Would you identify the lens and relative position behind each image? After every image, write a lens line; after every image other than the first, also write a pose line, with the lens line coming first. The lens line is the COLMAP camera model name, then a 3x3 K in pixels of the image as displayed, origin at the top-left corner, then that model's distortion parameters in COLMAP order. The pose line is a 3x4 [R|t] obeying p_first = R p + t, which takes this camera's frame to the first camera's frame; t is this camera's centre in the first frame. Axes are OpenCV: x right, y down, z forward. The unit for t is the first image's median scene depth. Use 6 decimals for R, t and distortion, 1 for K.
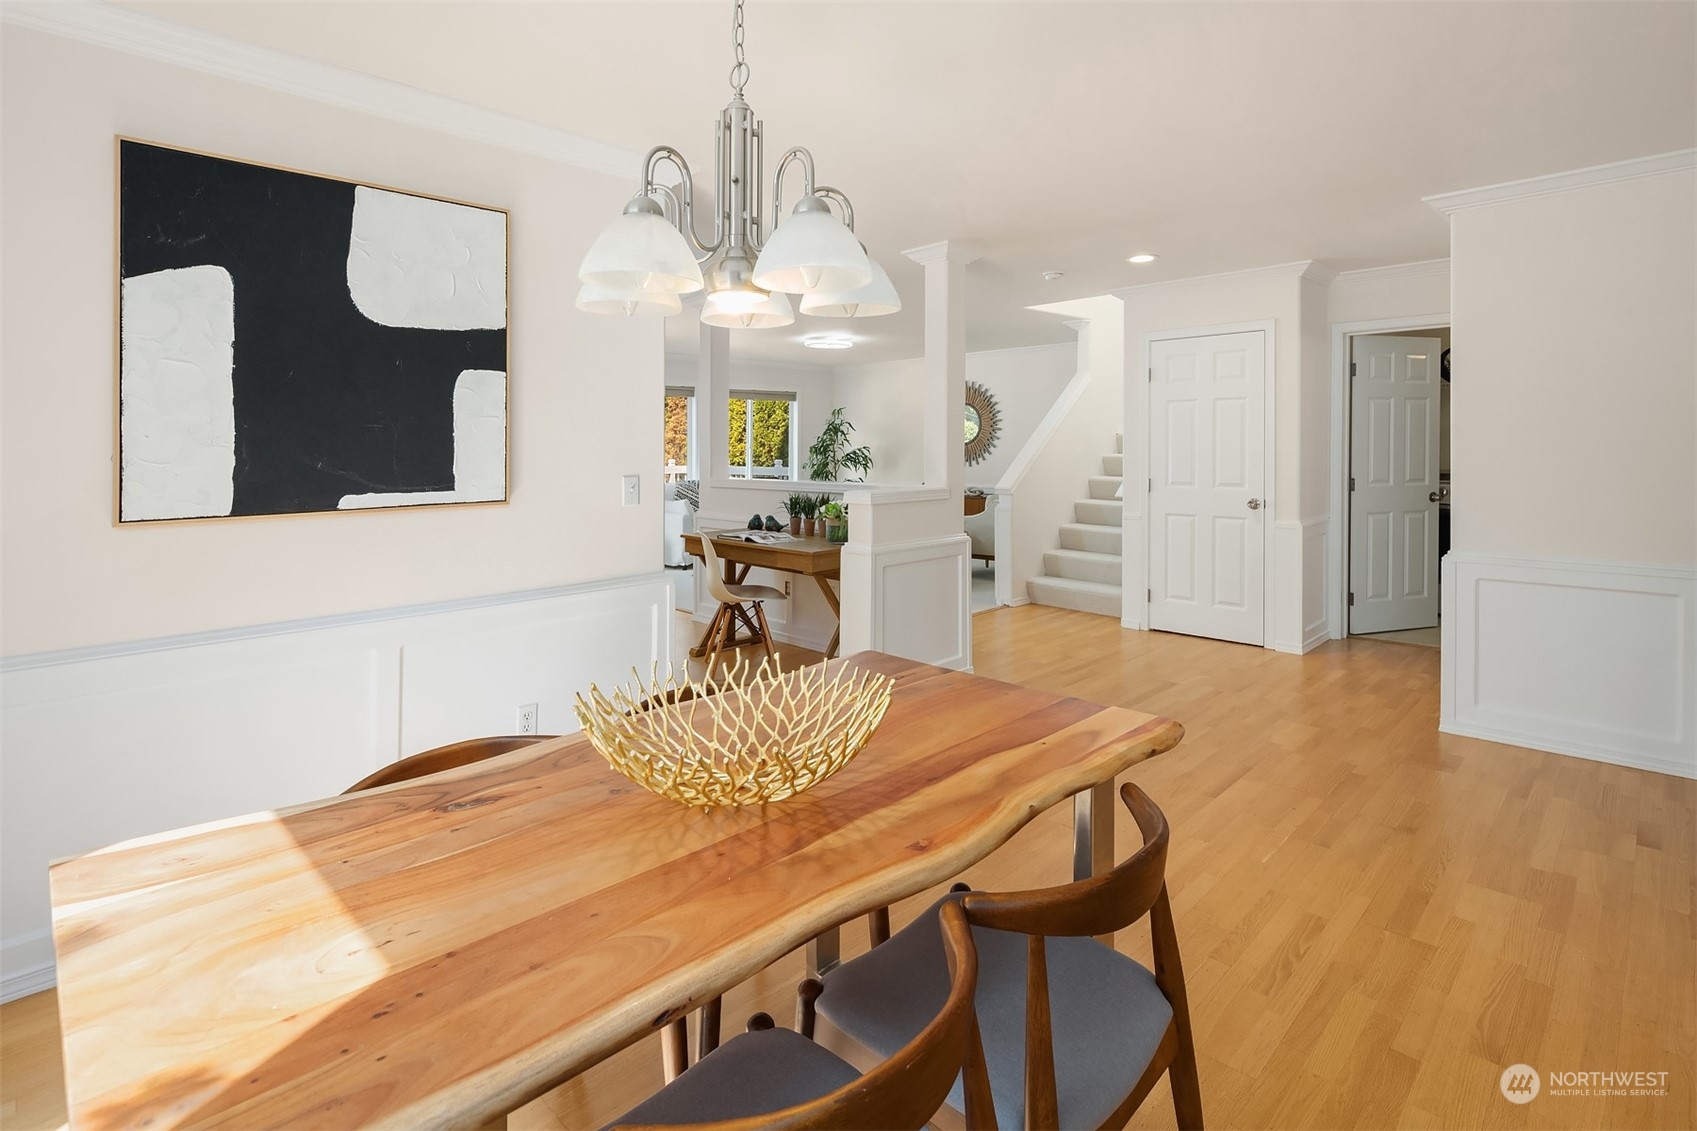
lens RADIAL K [[836.7, 0, 848.5], [0, 836.7, 565.5], [0, 0, 1]] dist [-0.001367, -0.000468]
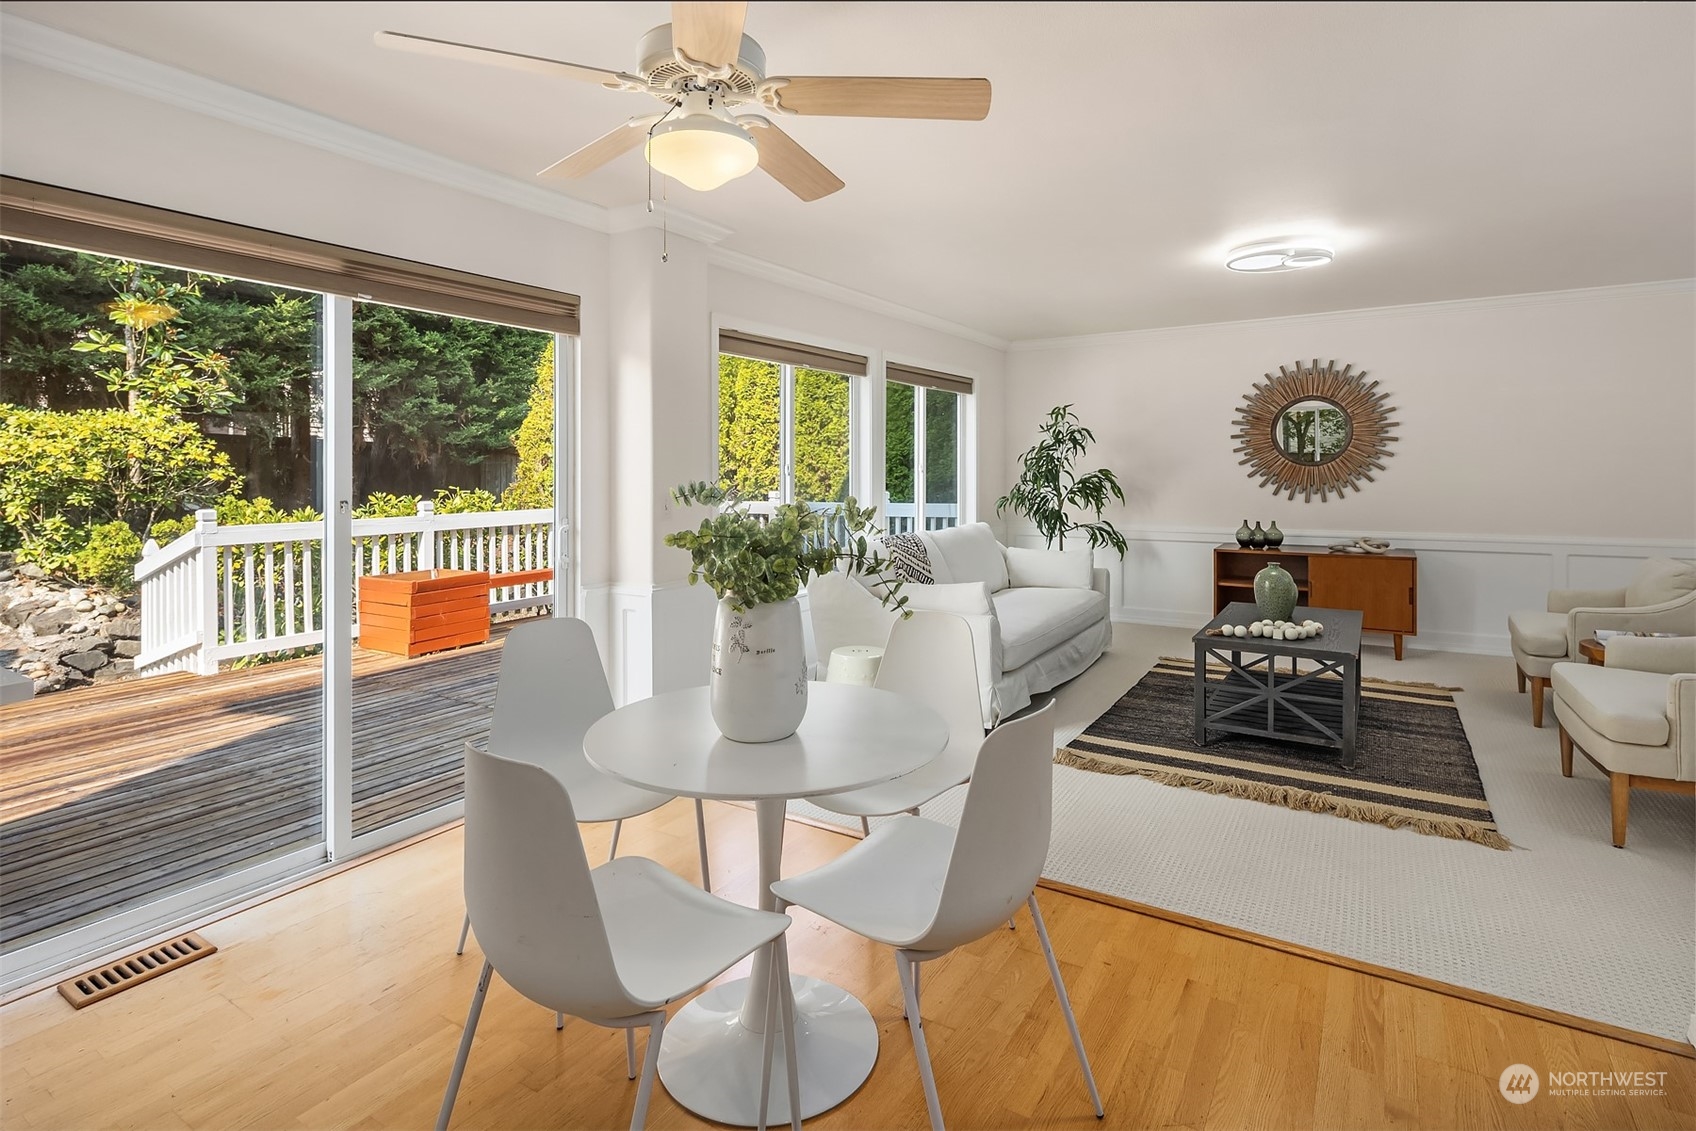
lens RADIAL K [[836.2, 0, 848.0], [0, 836.2, 565.5], [0, 0, 1]] dist [-0.001367, -0.000468]
pose [[0.973859, -0.020815, 0.226197, -0.325301], [0.029432, 0.998961, -0.034792, -0.062568], [-0.225237, 0.040540, 0.973460, 0.501379]]
